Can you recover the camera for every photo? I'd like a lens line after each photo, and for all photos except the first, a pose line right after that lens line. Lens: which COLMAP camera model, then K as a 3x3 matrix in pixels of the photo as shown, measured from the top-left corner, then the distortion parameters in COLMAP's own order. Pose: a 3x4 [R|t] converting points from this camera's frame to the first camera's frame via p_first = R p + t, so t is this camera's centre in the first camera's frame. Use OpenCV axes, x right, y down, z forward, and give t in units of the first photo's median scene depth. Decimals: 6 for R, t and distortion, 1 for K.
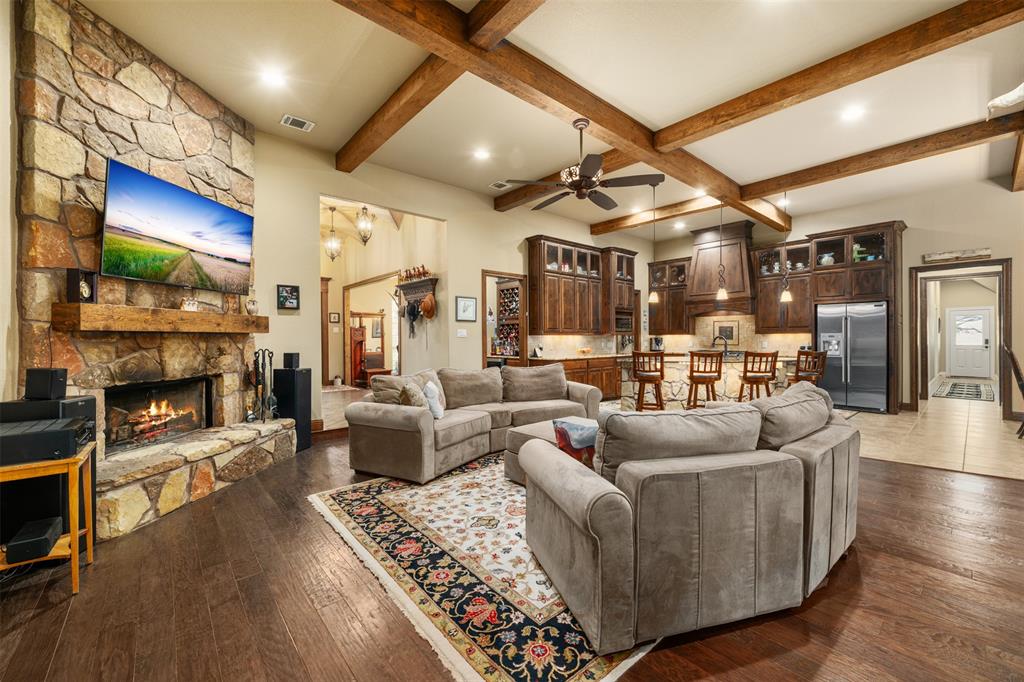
lens RADIAL K [[407.4, 0, 512.0], [0, 407.4, 335.7], [0, 0, 1]] dist [-0.002478, -0.000090]
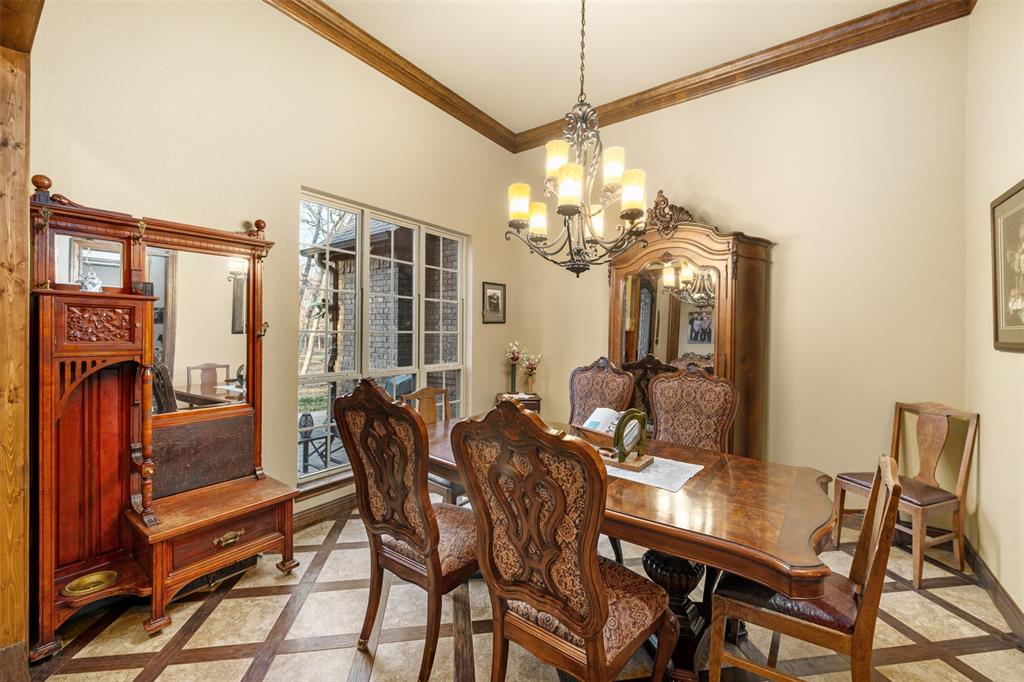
lens RADIAL K [[407.4, 0, 511.2], [0, 407.4, 332.8], [0, 0, 1]] dist [-0.002478, -0.000090]
pose [[0.973422, 0.006664, 0.228921, -0.235774], [-0.008518, 0.999938, 0.007115, -0.003520], [-0.228860, -0.008876, 0.973419, 0.768423]]
